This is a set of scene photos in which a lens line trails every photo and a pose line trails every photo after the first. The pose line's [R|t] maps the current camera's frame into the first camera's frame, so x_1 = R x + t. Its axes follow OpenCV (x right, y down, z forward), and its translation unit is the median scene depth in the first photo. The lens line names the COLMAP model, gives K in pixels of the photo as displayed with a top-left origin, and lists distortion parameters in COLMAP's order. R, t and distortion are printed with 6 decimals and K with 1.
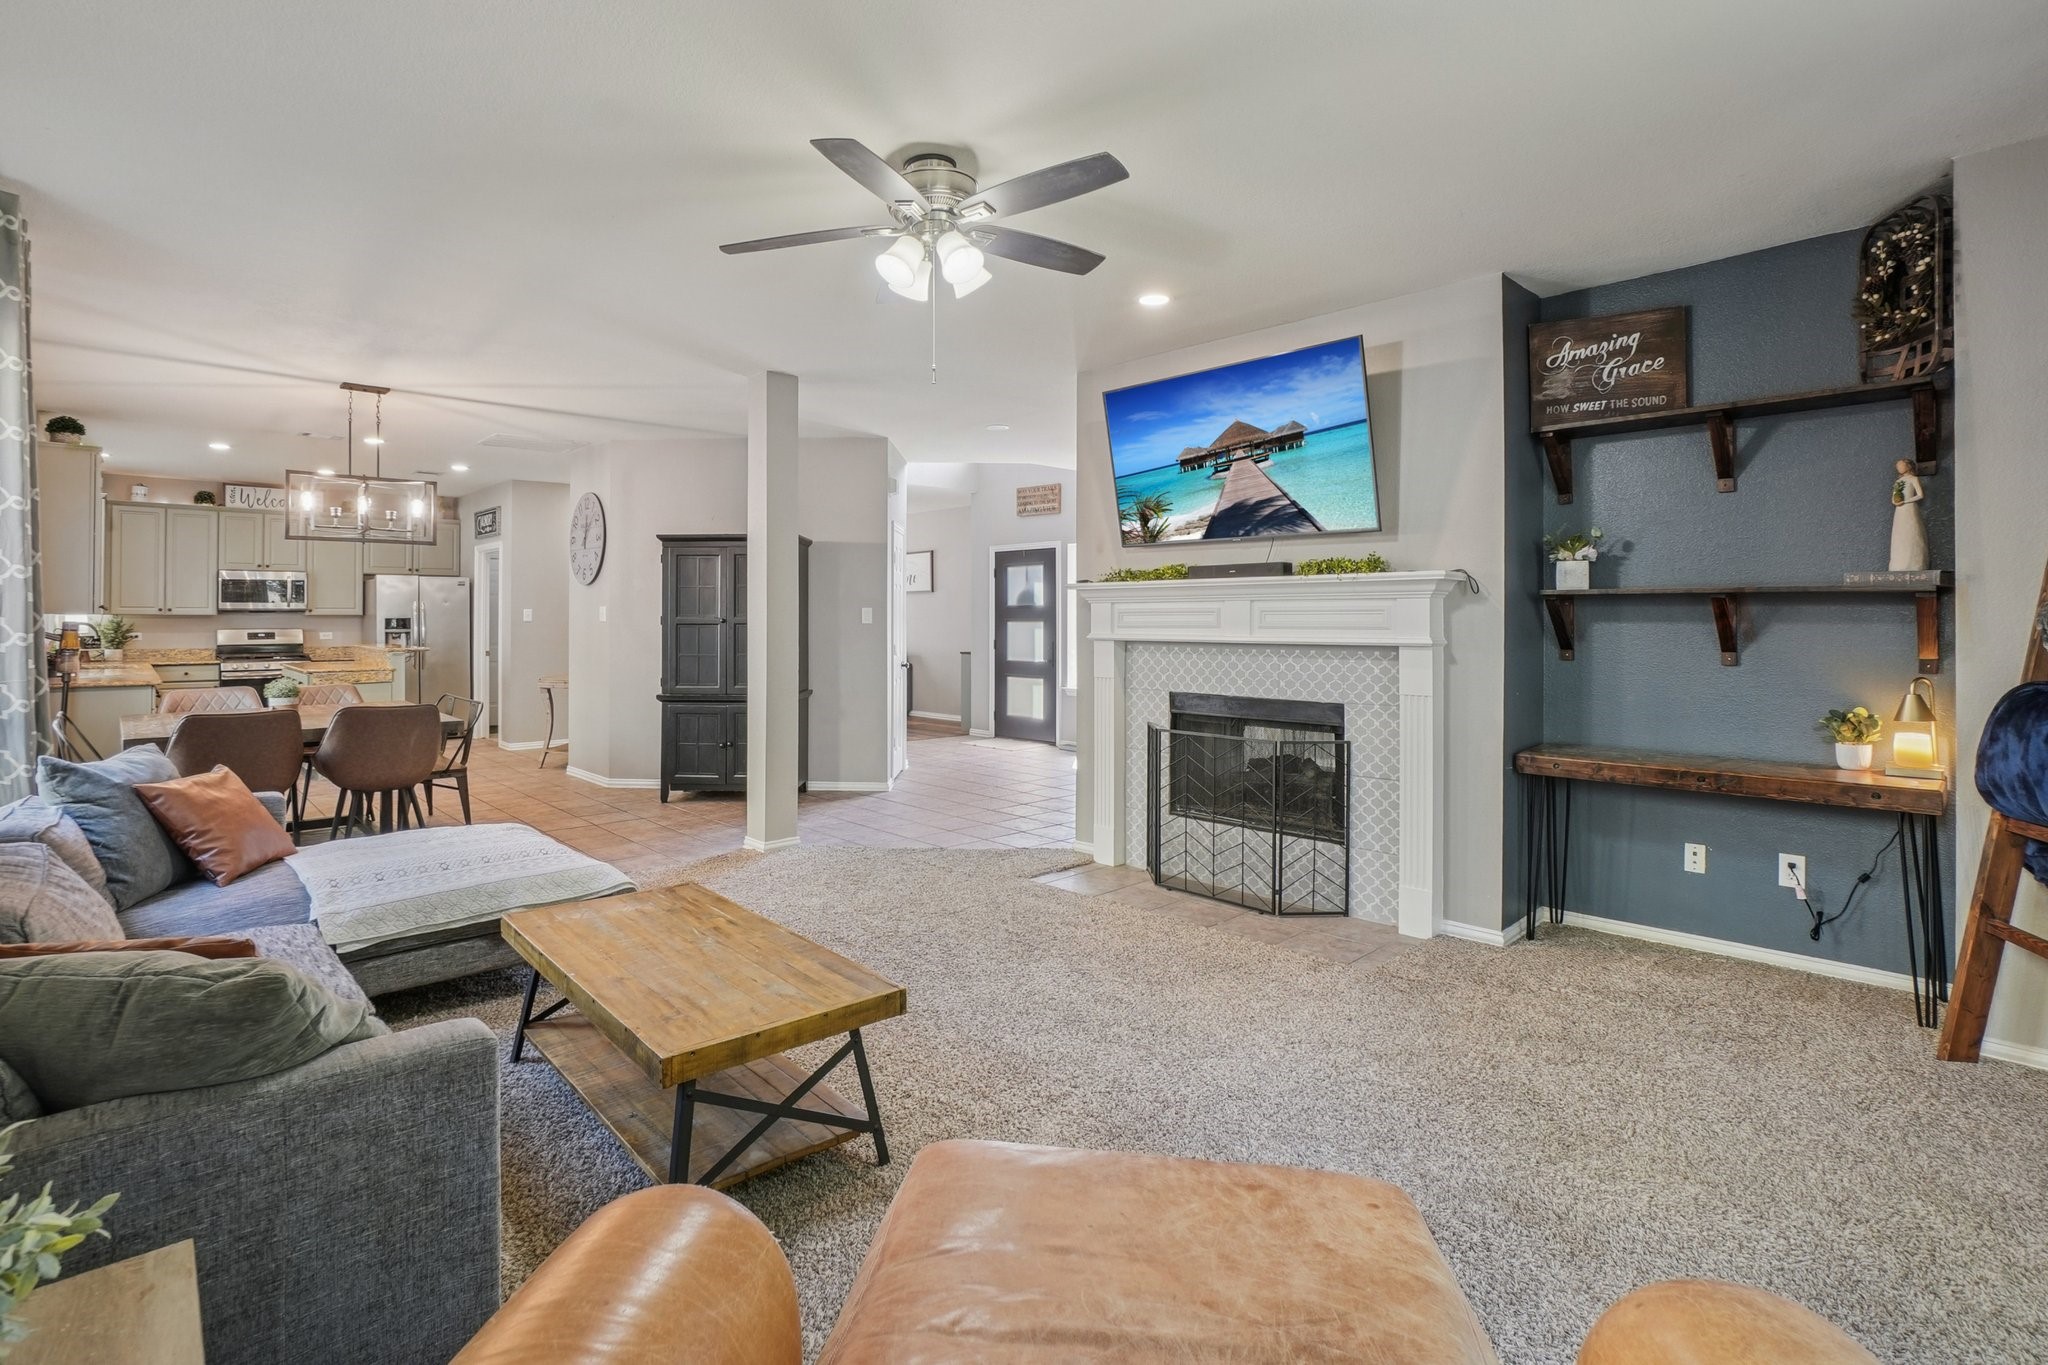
lens RADIAL K [[920.7, 0, 1029.2], [0, 920.7, 620.8], [0, 0, 1]] dist [-0.001266, -0.000004]
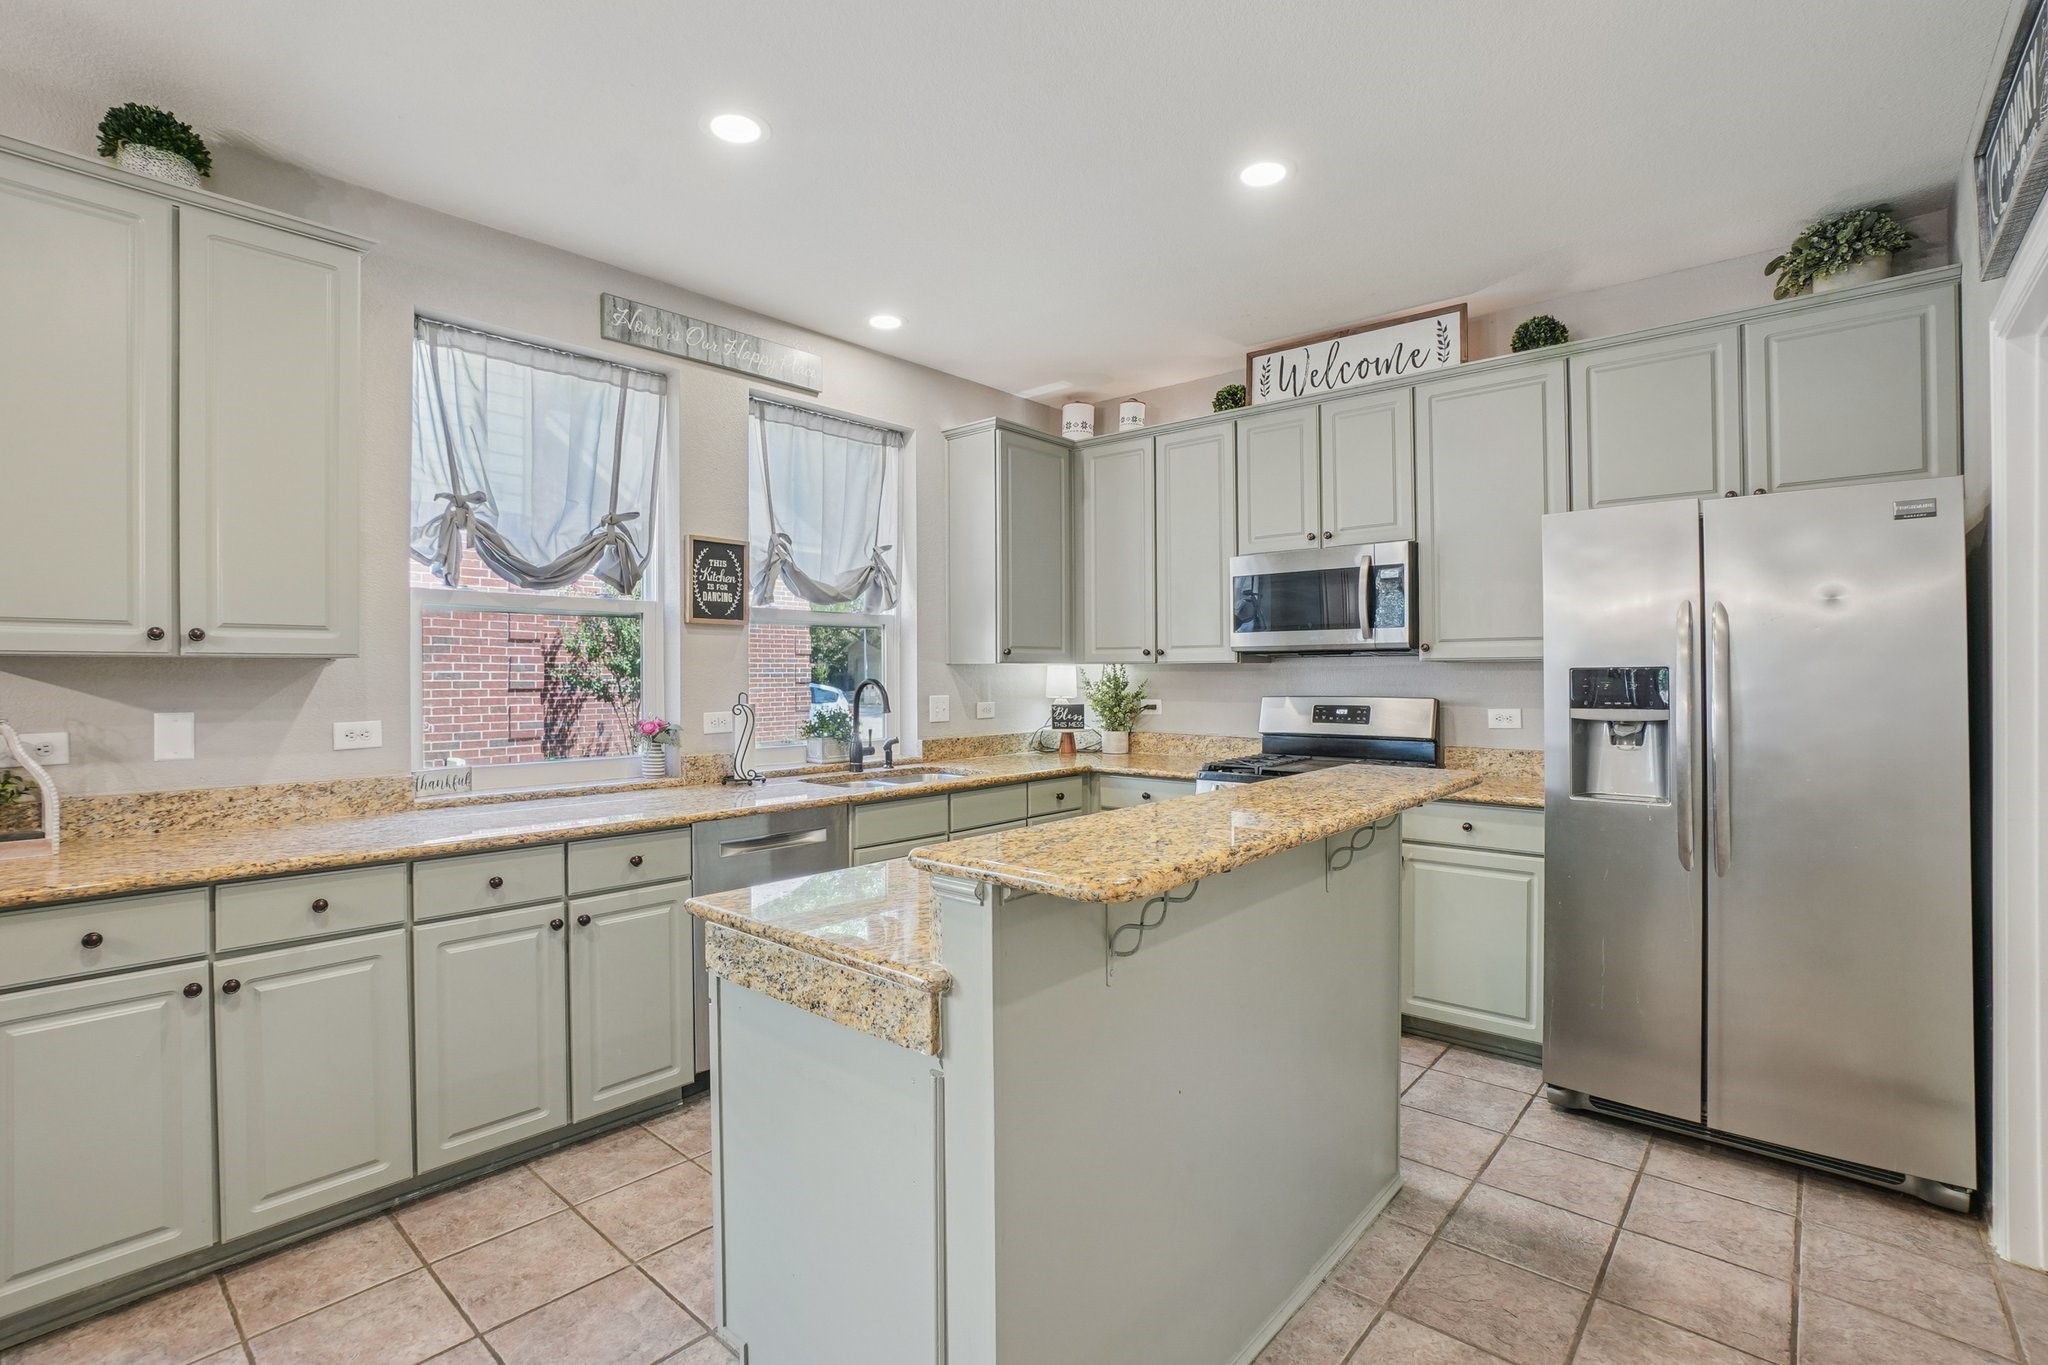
lens RADIAL K [[920.7, 0, 1023.6], [0, 920.7, 673.6], [0, 0, 1]] dist [-0.001266, -0.000004]
pose [[0.134257, -0.000502, -0.990946, -0.465128], [0.004256, 0.999991, 0.000070, -0.002027], [0.990937, -0.004227, 0.134258, 0.831855]]
